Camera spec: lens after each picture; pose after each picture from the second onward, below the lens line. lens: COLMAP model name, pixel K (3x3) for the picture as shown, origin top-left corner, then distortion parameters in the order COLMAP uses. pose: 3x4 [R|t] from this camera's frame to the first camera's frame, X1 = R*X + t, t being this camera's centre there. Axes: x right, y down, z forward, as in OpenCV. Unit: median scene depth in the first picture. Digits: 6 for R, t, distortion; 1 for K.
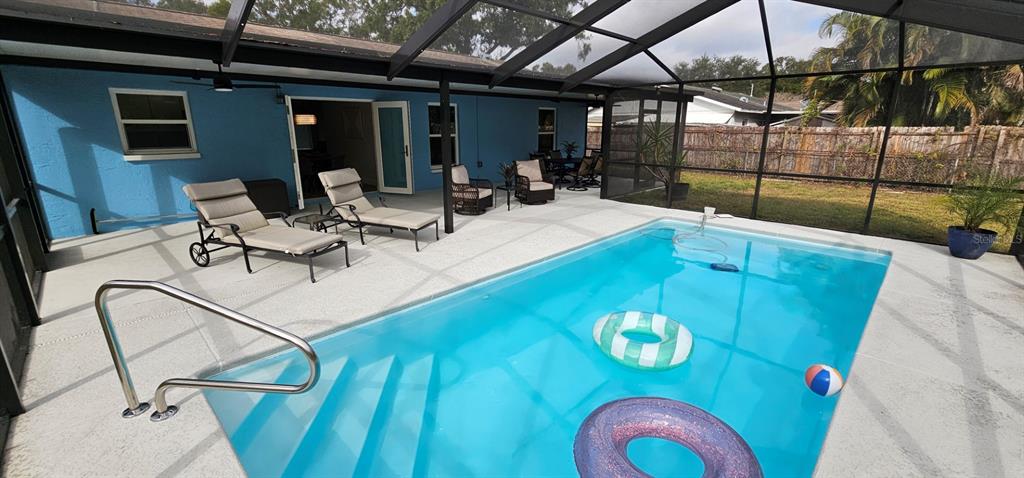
lens RADIAL K [[416.1, 0, 511.8], [0, 416.1, 235.0], [0, 0, 1]] dist [0.000273, -0.000525]
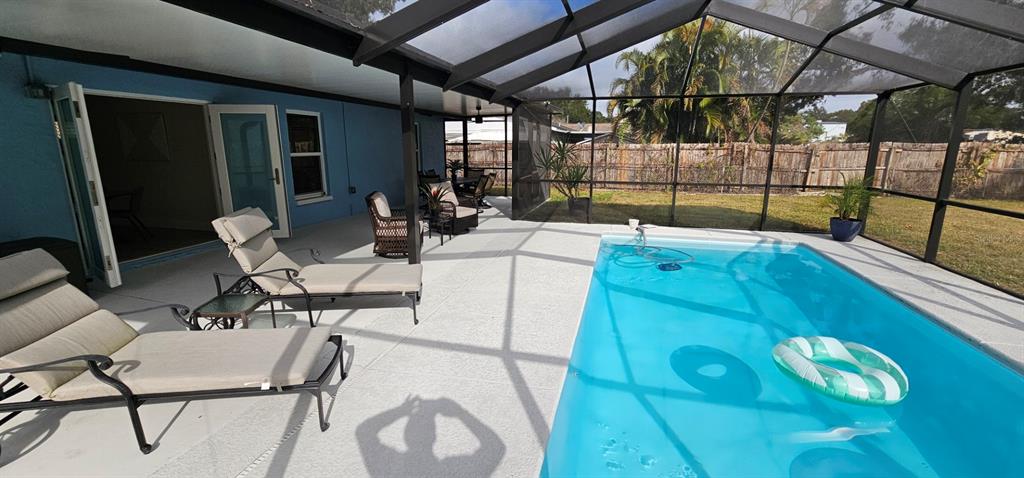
lens RADIAL K [[416.1, 0, 511.5], [0, 416.1, 239.6], [0, 0, 1]] dist [0.000273, -0.000525]
pose [[0.873099, -0.110385, 0.474883, -0.249188], [0.126009, 0.992028, -0.001082, -0.047187], [-0.470978, 0.060785, 0.880048, 0.207620]]
